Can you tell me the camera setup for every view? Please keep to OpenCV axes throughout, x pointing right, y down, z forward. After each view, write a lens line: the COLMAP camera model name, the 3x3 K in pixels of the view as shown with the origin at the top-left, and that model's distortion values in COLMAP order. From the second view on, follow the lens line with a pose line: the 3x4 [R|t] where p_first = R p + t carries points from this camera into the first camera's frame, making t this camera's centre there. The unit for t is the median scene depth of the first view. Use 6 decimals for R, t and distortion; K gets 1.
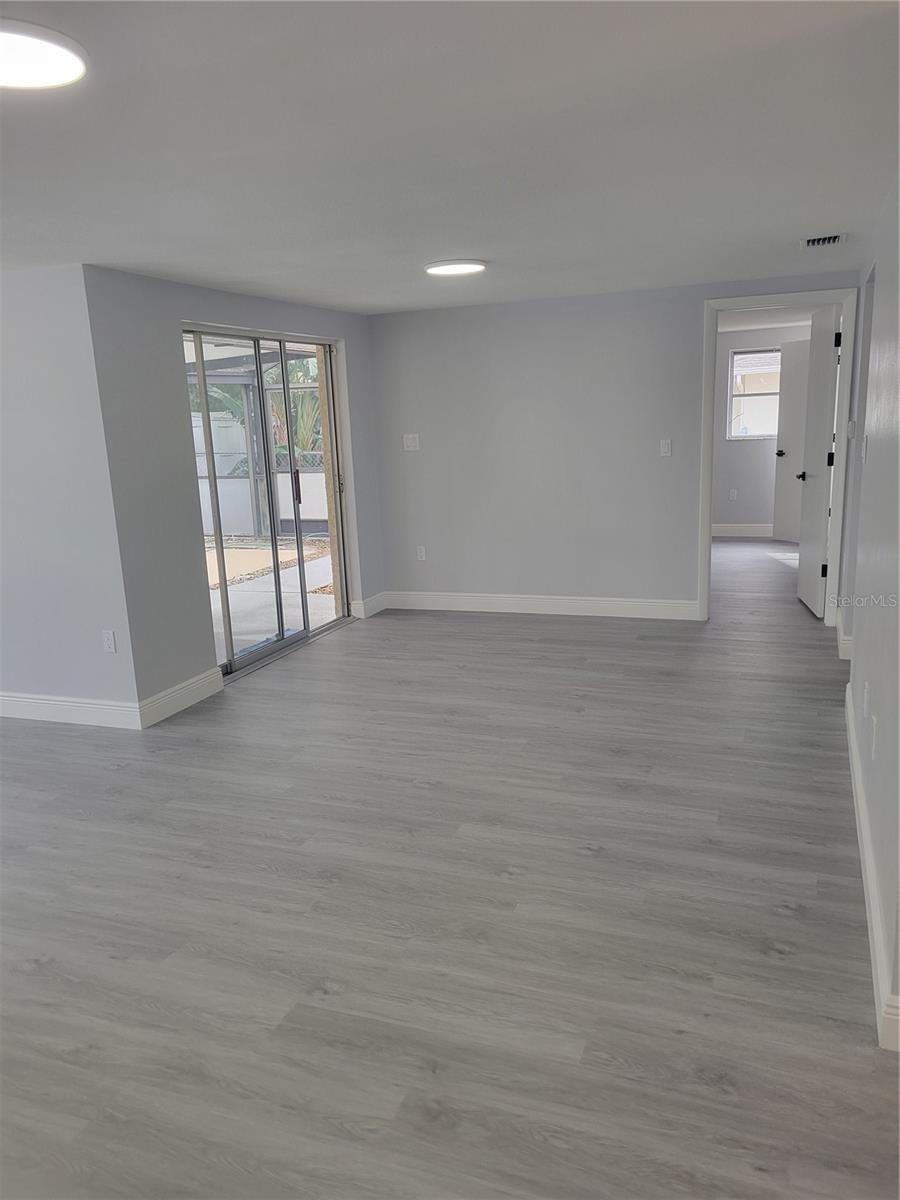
lens RADIAL K [[907.3, 0, 448.6], [0, 907.3, 612.7], [0, 0, 1]] dist [0.054250, -0.027095]
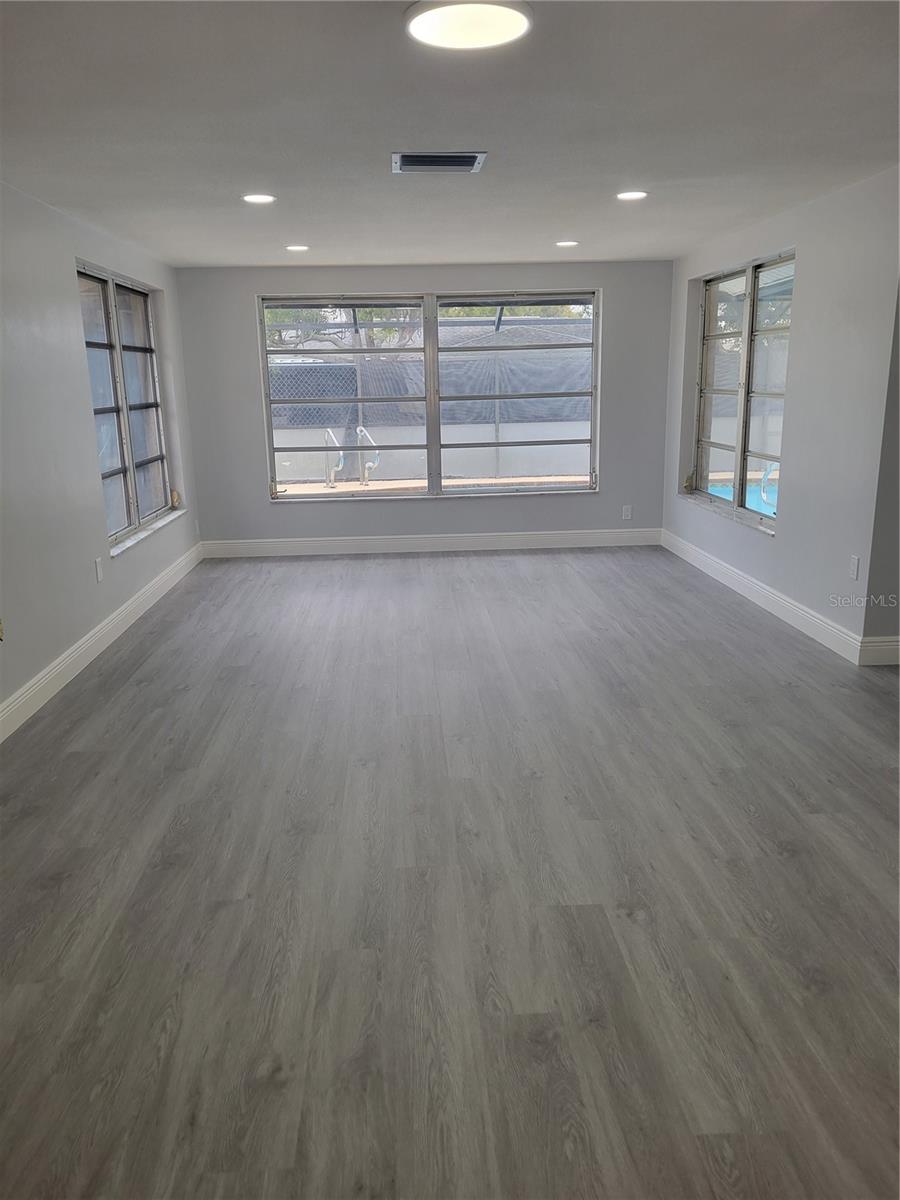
lens RADIAL K [[907.3, 0, 448.6], [0, 907.3, 612.7], [0, 0, 1]] dist [0.054250, -0.027095]
pose [[0.425206, 0.272834, -0.862996, 0.549643], [-0.205429, 0.957692, 0.201556, -0.054073], [0.881475, 0.091581, 0.463264, 0.350609]]
